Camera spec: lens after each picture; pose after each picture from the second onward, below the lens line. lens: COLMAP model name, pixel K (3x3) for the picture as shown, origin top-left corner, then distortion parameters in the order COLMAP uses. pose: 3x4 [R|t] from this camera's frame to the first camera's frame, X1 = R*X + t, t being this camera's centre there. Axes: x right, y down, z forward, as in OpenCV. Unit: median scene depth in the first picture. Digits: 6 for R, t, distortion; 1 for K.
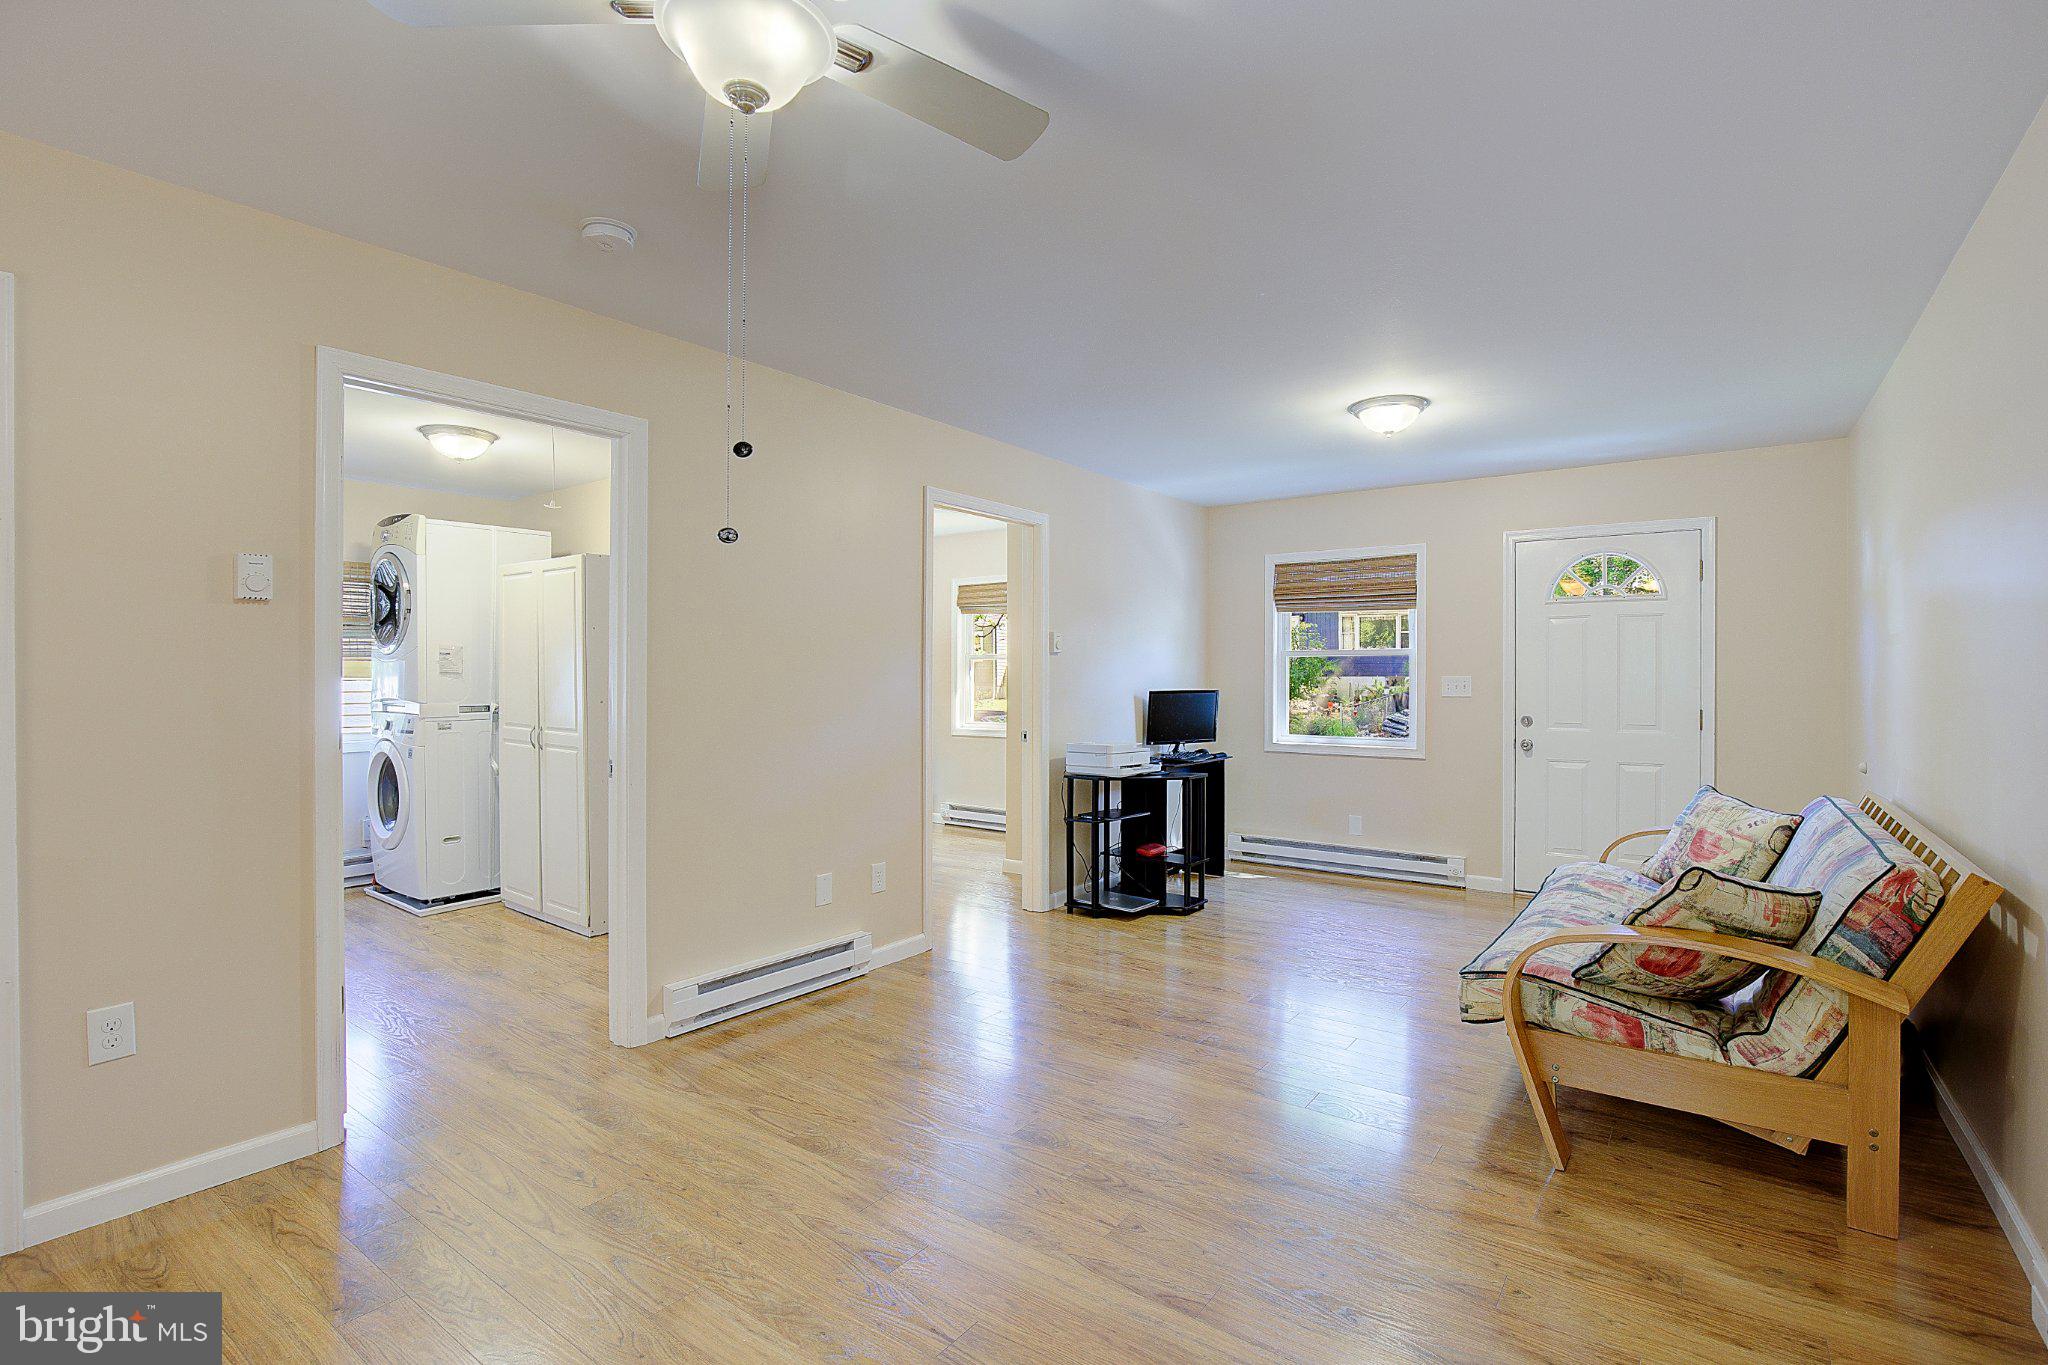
lens RADIAL K [[956.0, 0, 1074.8], [0, 956.0, 675.3], [0, 0, 1]] dist [-0.024084, -0.001638]
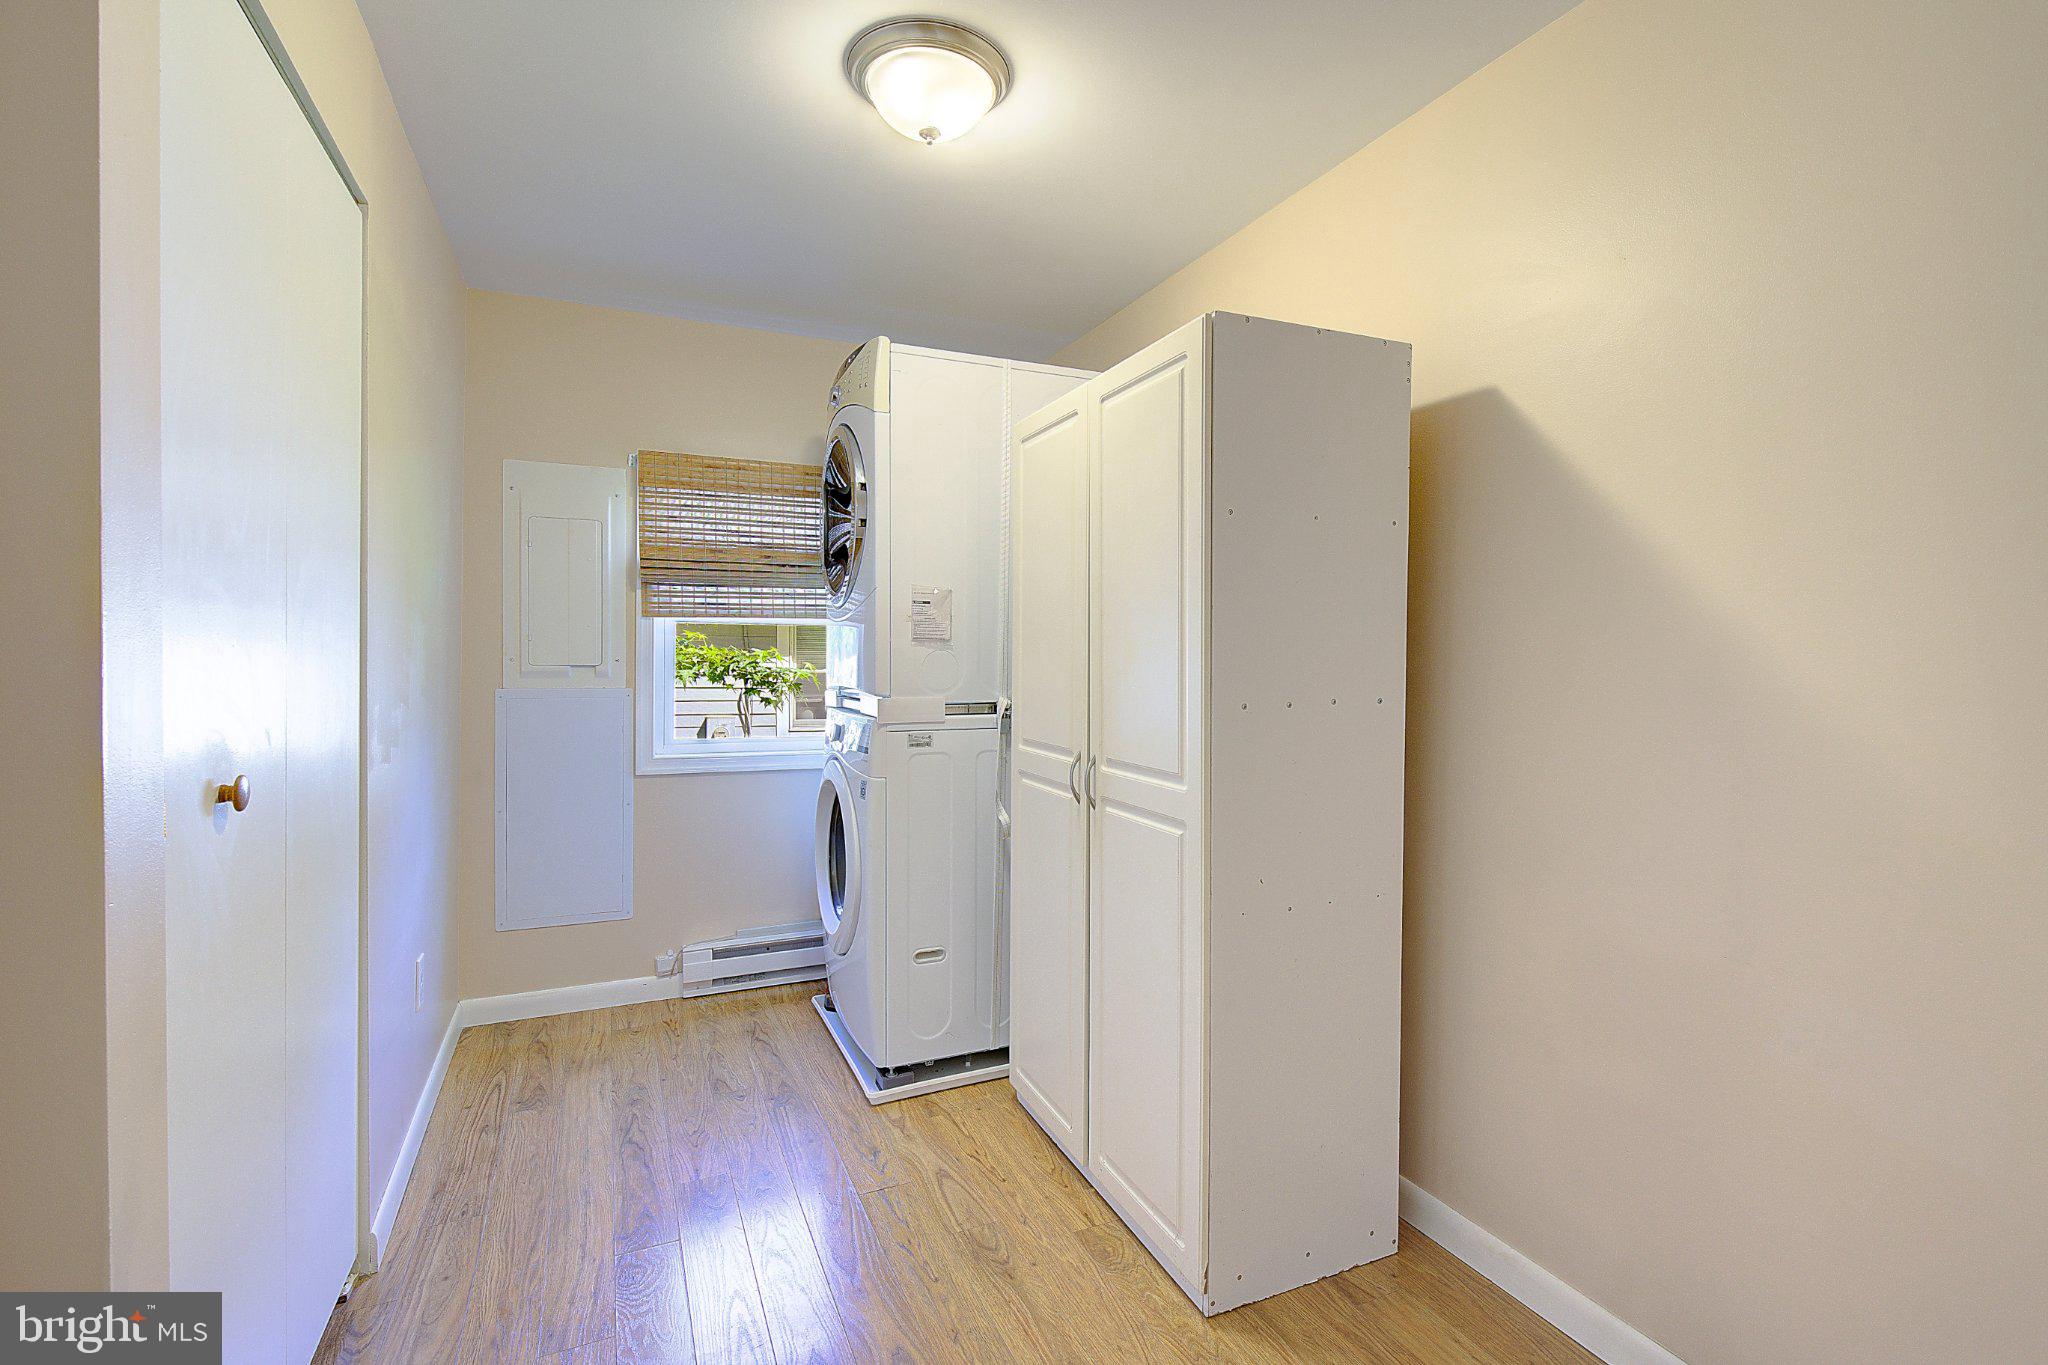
lens RADIAL K [[956.0, 0, 1024.9], [0, 956.0, 676.7], [0, 0, 1]] dist [-0.024084, -0.001638]
pose [[0.861482, 0.012060, -0.507645, -0.344197], [-0.008083, 0.999917, 0.010038, 0.012219], [0.507724, -0.004545, 0.861508, 0.566820]]
